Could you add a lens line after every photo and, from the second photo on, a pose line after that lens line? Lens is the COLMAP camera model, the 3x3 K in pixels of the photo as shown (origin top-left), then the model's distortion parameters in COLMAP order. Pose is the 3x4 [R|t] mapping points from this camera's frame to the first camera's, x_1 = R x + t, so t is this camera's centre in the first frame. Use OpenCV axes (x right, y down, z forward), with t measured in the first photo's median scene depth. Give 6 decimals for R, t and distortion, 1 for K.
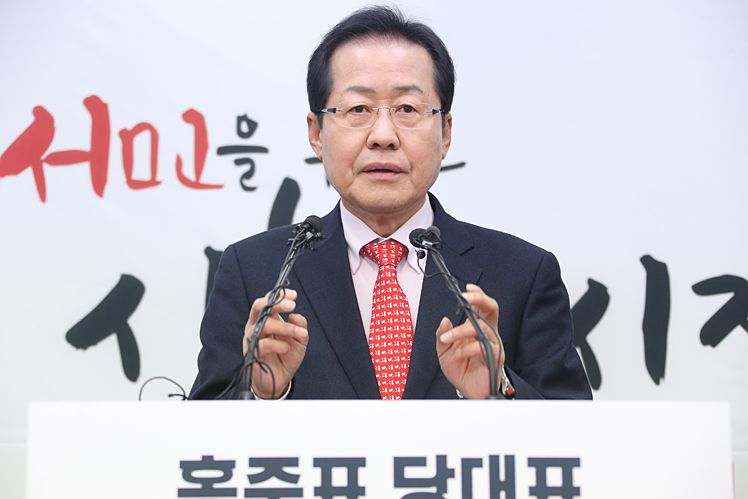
lens RADIAL K [[2532.8, 0, 369.4], [0, 2532.8, 257.9], [0, 0, 1]] dist [0.703515, 0.000000]
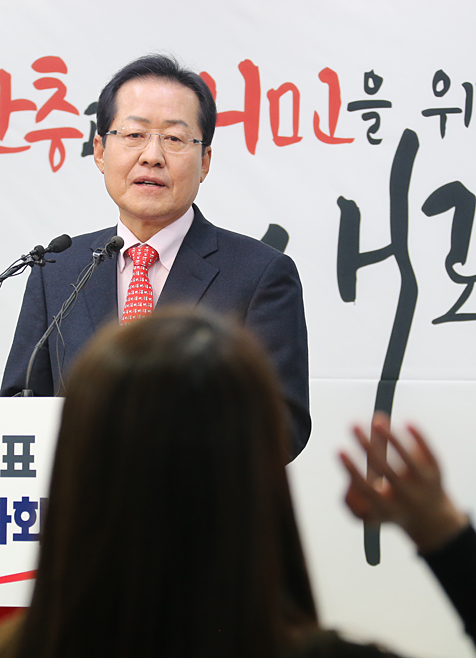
lens RADIAL K [[4186.8, 0, 235.1], [0, 4186.8, 406.6], [0, 0, 1]] dist [0.761706, 0.000000]
pose [[0.874547, 0.004391, -0.484922, 0.763494], [0.052074, 0.993327, 0.102908, -0.101965], [0.482138, -0.115249, 0.868482, -0.583521]]
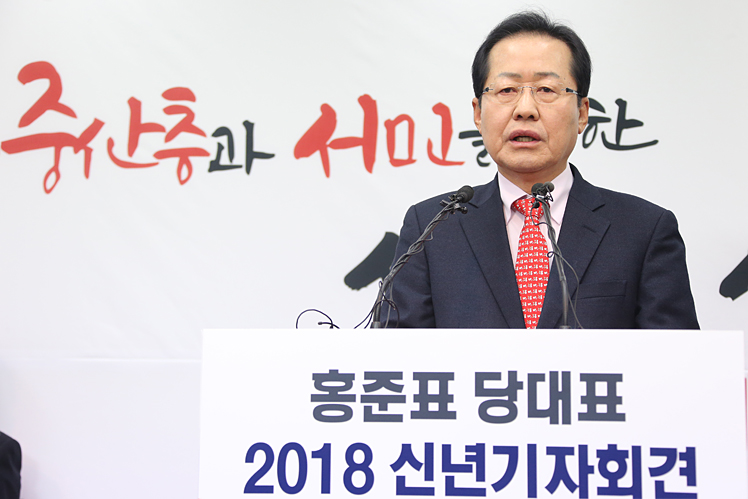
lens RADIAL K [[2024.1, 0, 385.0], [0, 2024.1, 245.6], [0, 0, 1]] dist [0.586719, 0.000000]
pose [[0.984322, -0.005324, -0.176299, 0.083438], [0.007677, 0.999890, 0.012671, 0.000211], [0.176212, -0.013826, 0.984255, -0.013222]]
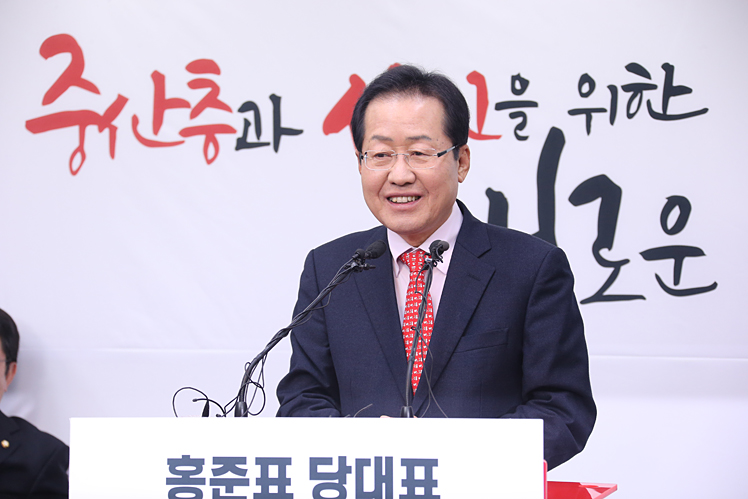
lens RADIAL K [[2833.6, 0, 368.2], [0, 2833.6, 253.8], [0, 0, 1]] dist [0.977562, 0.000000]
pose [[0.942768, -0.007360, -0.333369, 0.325742], [0.043567, 0.993905, 0.101262, -0.110929], [0.330592, -0.109991, 0.937342, -0.267254]]
